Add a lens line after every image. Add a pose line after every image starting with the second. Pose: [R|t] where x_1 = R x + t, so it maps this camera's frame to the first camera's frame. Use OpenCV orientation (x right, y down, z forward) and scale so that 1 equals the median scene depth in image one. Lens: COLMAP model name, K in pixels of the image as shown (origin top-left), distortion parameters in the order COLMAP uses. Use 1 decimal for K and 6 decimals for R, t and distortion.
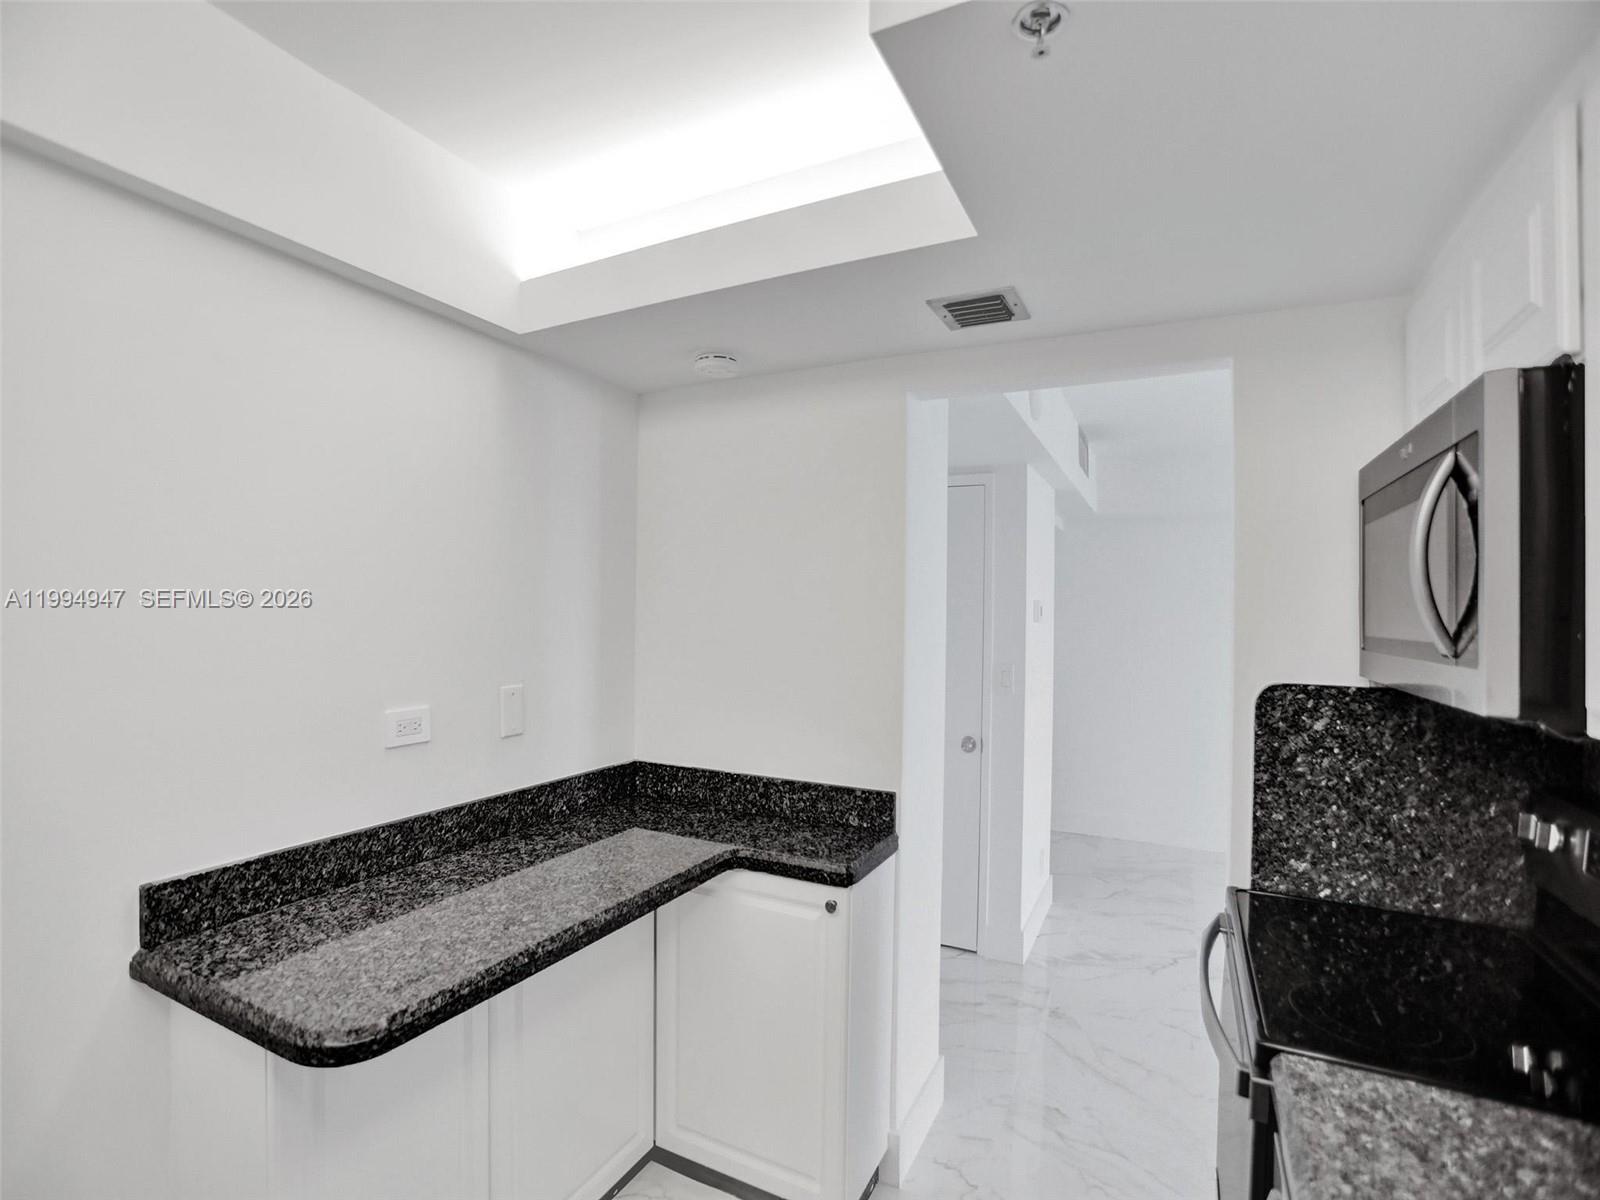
lens RADIAL K [[773.4, 0, 807.9], [0, 773.4, 601.9], [0, 0, 1]] dist [-0.037403, 0.011181]
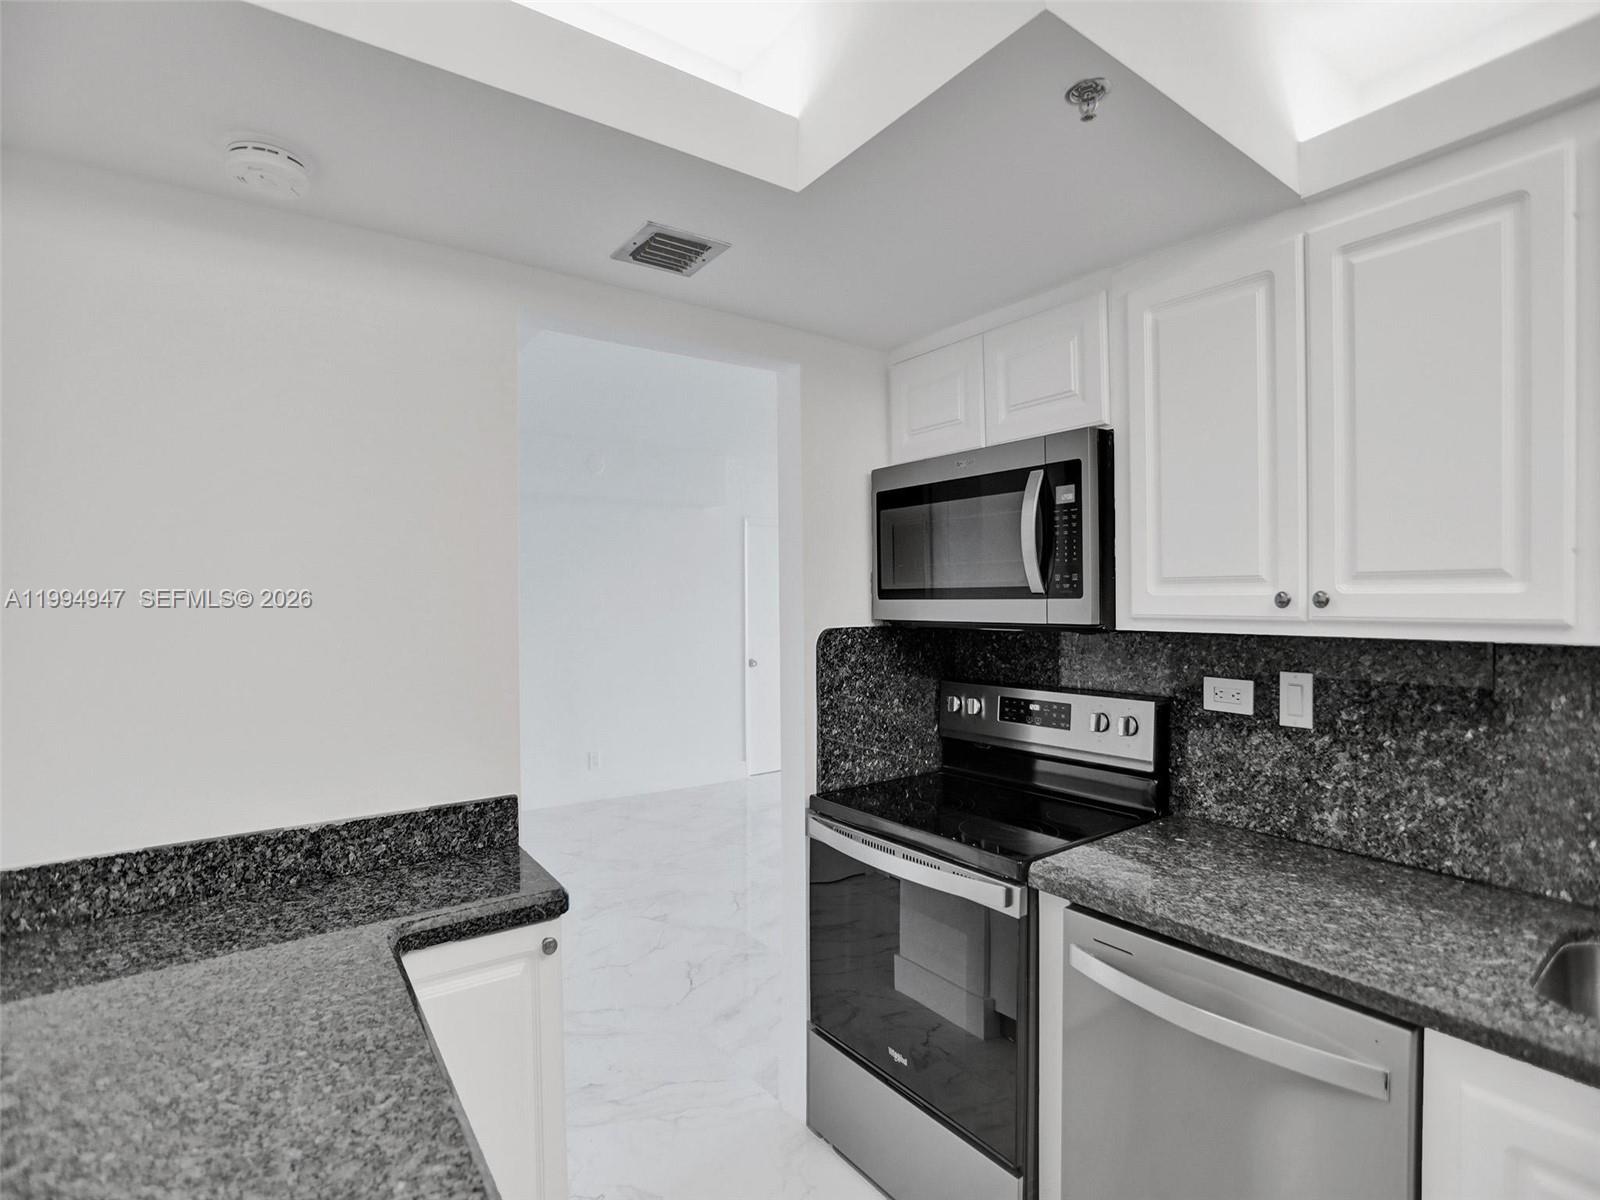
lens RADIAL K [[773.4, 0, 796.3], [0, 773.4, 596.5], [0, 0, 1]] dist [-0.037403, 0.011181]
pose [[0.484069, -0.023411, 0.874717, -0.555131], [0.002929, 0.999680, 0.025134, 0.020204], [-0.875025, -0.009605, 0.483982, 0.424833]]
